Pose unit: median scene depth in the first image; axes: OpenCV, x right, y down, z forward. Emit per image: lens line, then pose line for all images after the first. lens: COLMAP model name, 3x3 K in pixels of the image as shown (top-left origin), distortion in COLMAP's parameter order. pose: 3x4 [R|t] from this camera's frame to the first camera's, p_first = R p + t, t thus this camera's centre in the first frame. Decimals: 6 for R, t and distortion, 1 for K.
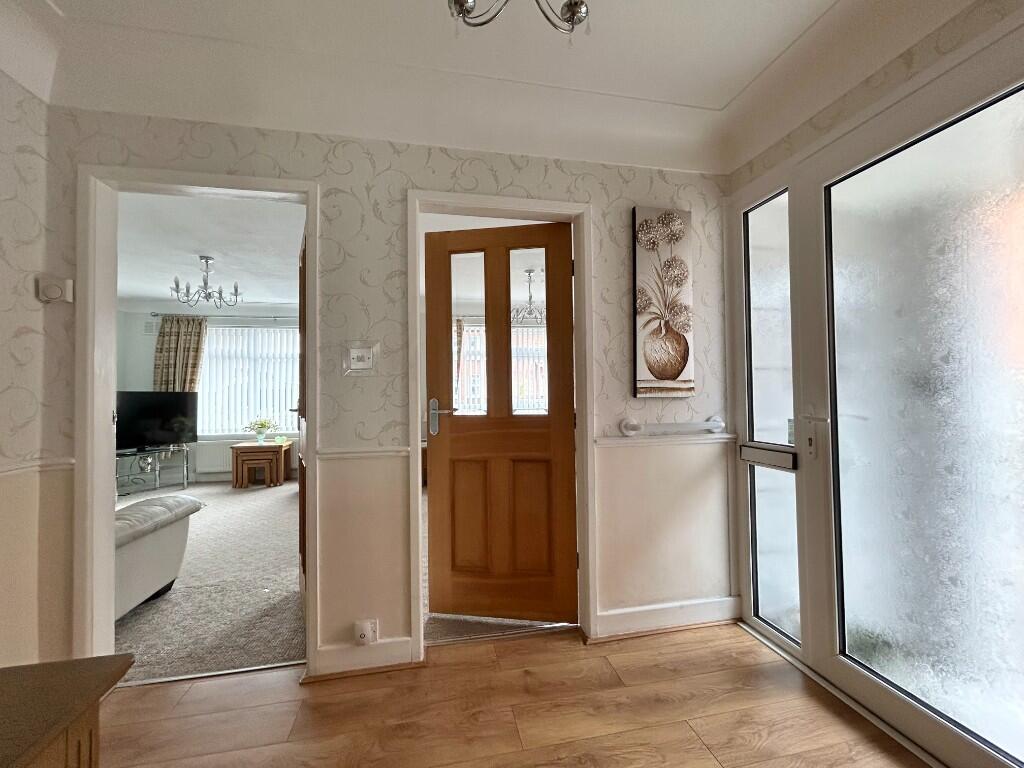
lens RADIAL K [[413.2, 0, 510.8], [0, 413.2, 381.8], [0, 0, 1]] dist [-0.004192, -0.000667]
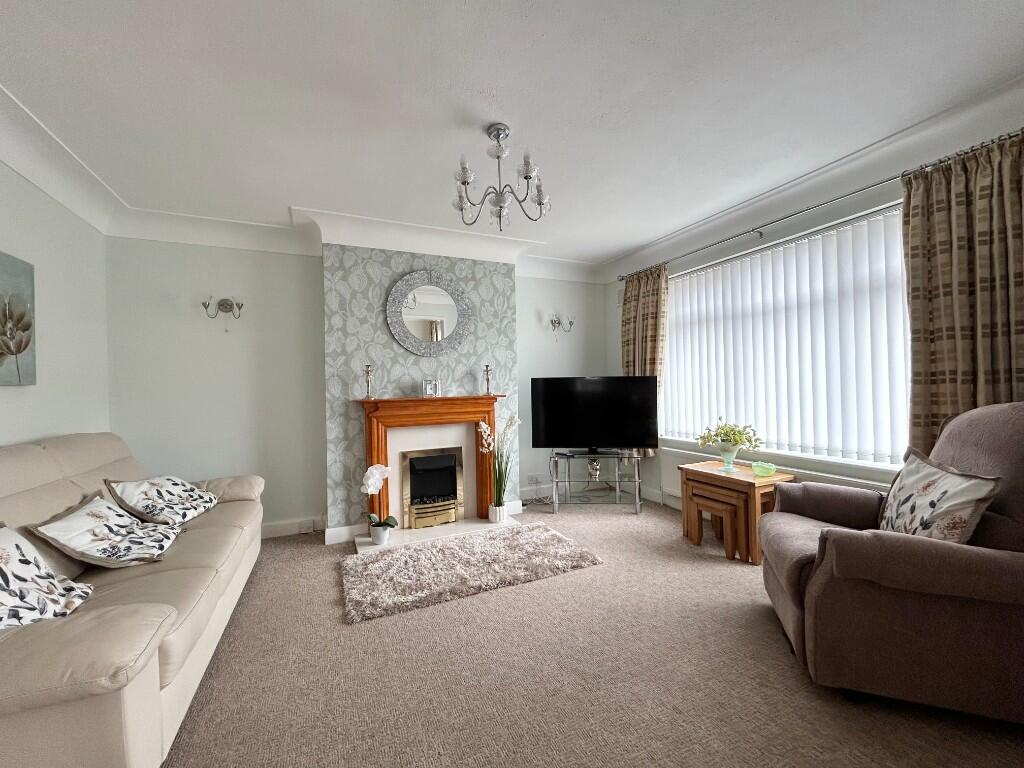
lens RADIAL K [[413.2, 0, 510.9], [0, 413.2, 383.4], [0, 0, 1]] dist [-0.004192, -0.000667]
pose [[0.221614, 0.001609, -0.975133, -0.142916], [0.044249, 0.998952, 0.011705, 0.017980], [0.974130, -0.045743, 0.221311, 0.611716]]
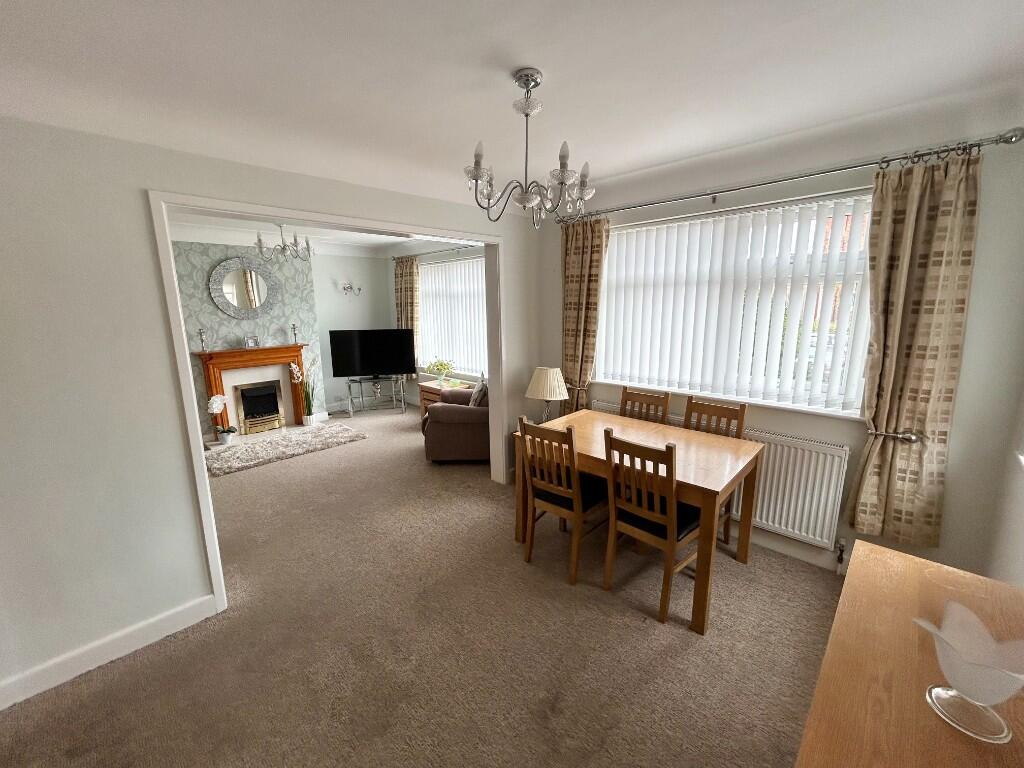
lens RADIAL K [[413.2, 0, 506.6], [0, 413.2, 383.5], [0, 0, 1]] dist [-0.004192, -0.000667]
pose [[0.548234, 0.162577, -0.820371, 0.301319], [0.032156, 0.976100, 0.214928, -0.061932], [0.835707, -0.144211, 0.529903, 0.606122]]
